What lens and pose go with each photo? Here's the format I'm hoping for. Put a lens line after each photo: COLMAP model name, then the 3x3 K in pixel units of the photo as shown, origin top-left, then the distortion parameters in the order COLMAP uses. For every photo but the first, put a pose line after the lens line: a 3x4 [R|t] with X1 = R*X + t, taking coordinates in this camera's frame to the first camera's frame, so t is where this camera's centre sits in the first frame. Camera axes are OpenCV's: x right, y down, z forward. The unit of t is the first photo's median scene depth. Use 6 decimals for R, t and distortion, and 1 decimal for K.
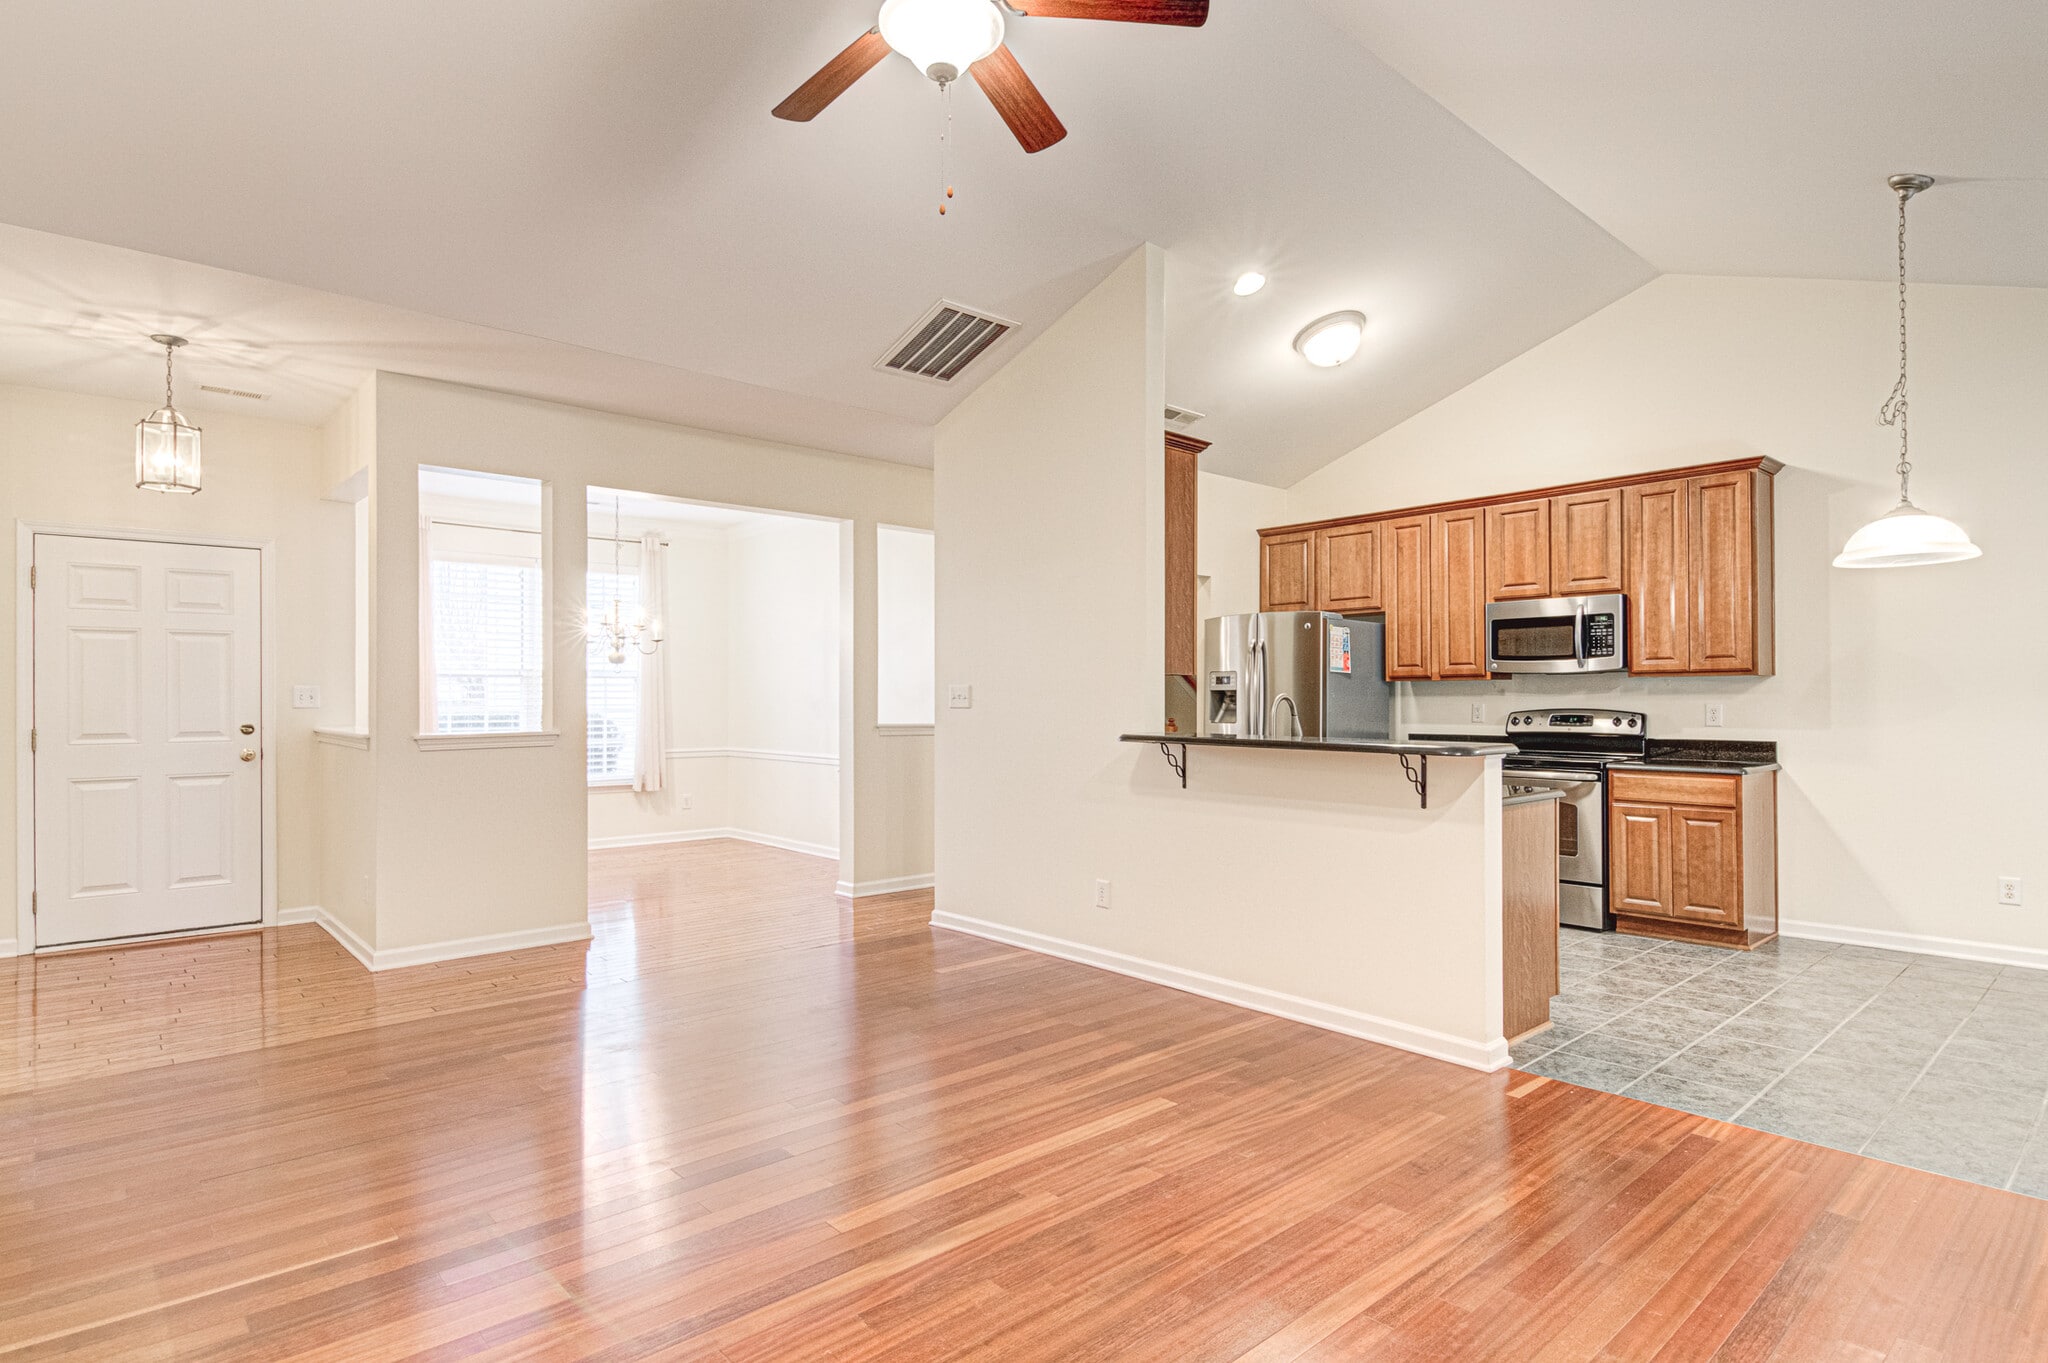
lens RADIAL K [[1062.0, 0, 1022.3], [0, 1062.0, 689.1], [0, 0, 1]] dist [0.004732, -0.001678]
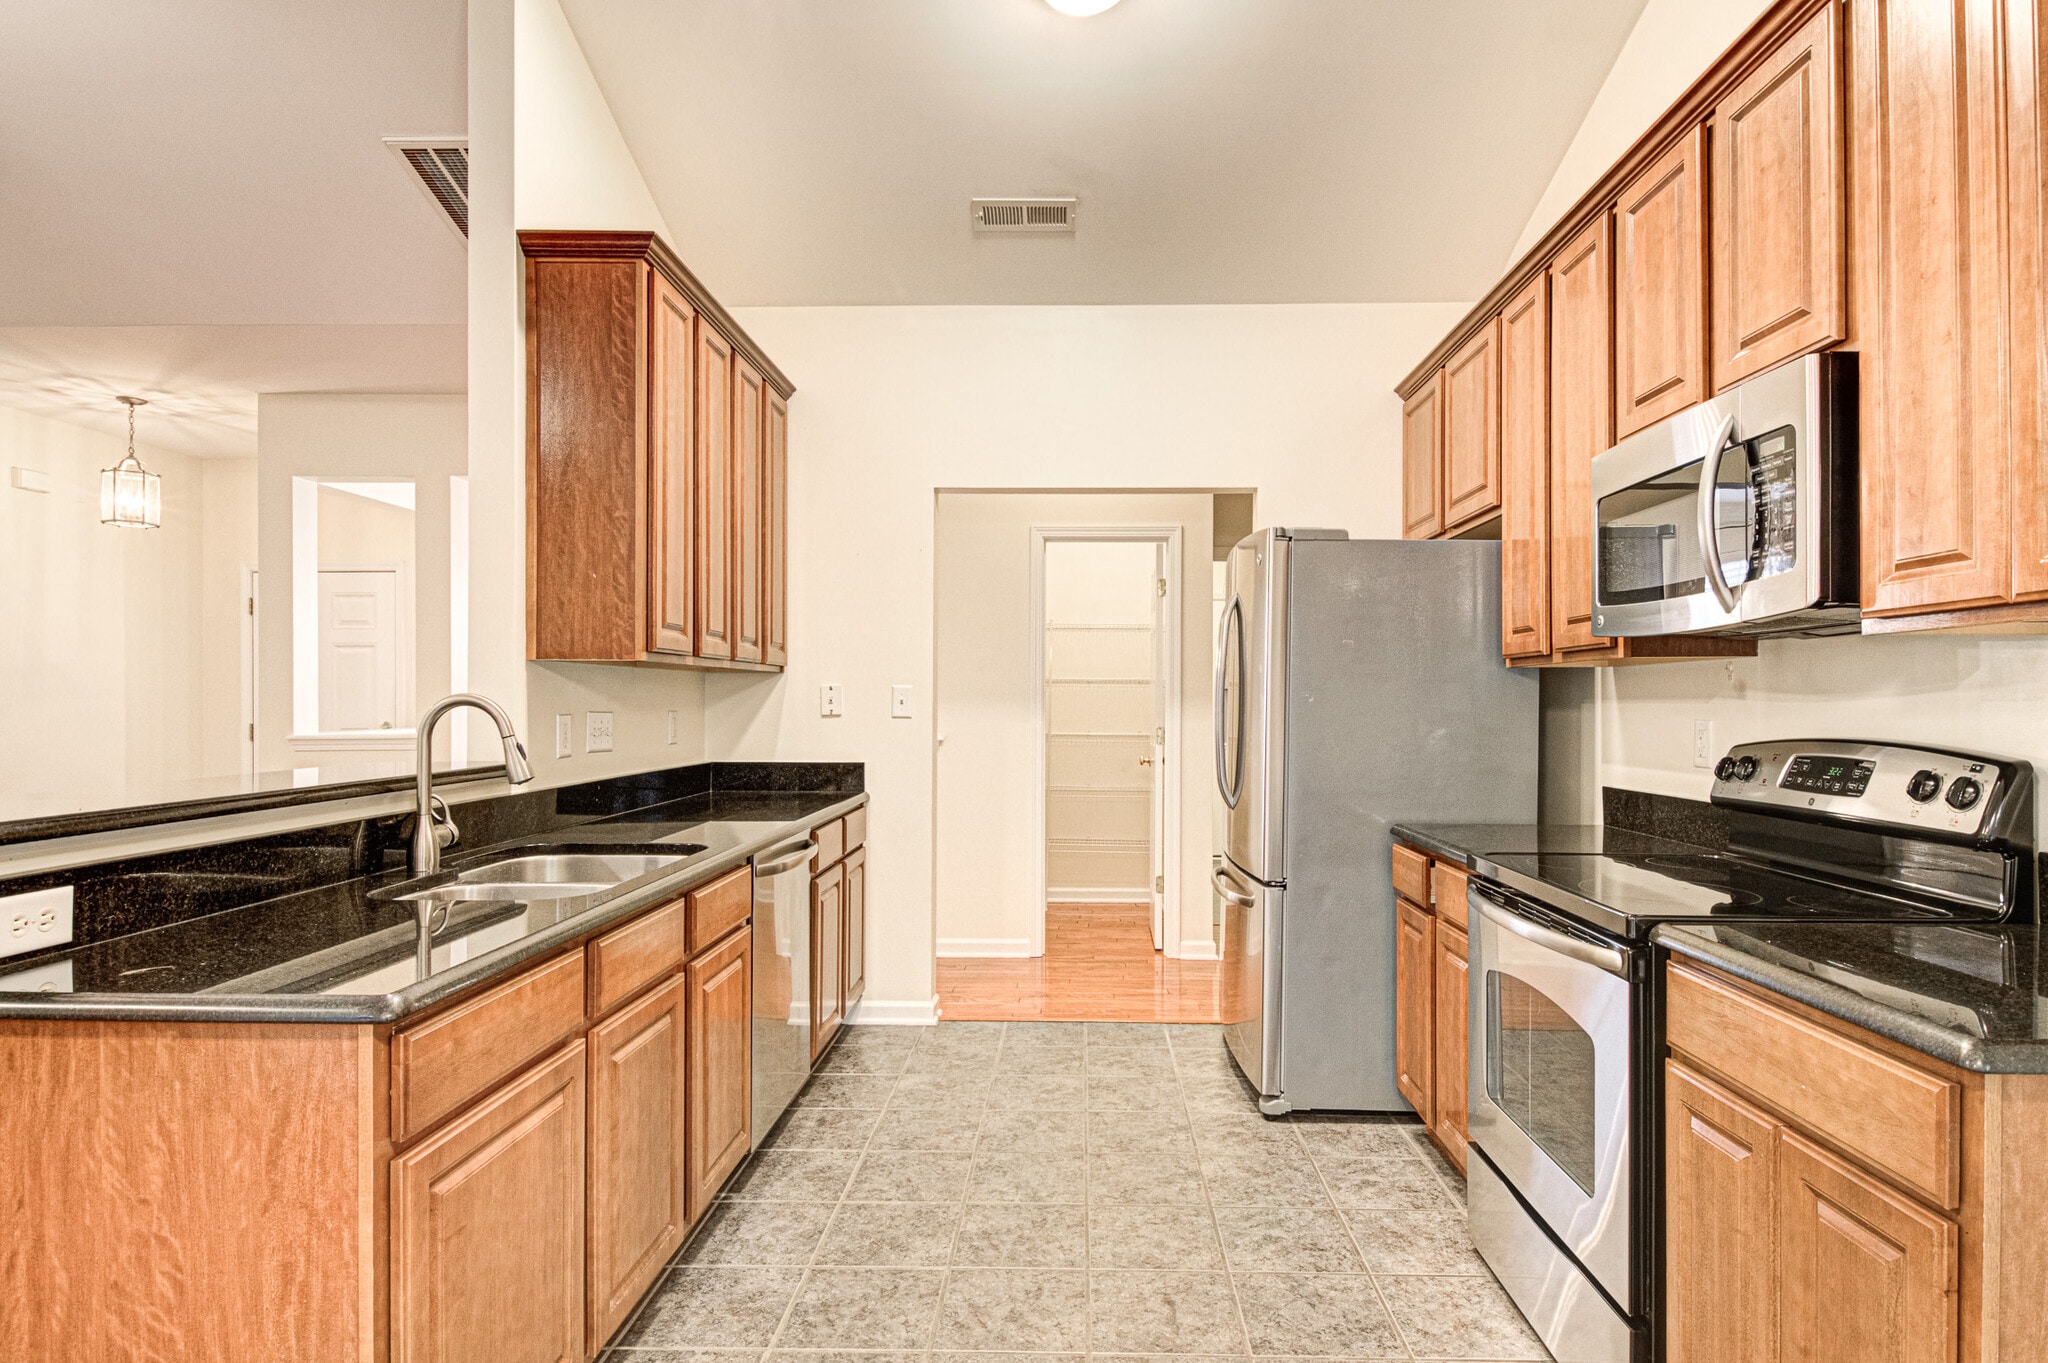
lens RADIAL K [[1062.0, 0, 1052.9], [0, 1062.0, 705.8], [0, 0, 1]] dist [0.004732, -0.001678]
pose [[0.738066, 0.005080, -0.674709, 0.618492], [0.002903, 0.999938, 0.010705, 0.004444], [0.674722, -0.009860, 0.738006, 0.651814]]
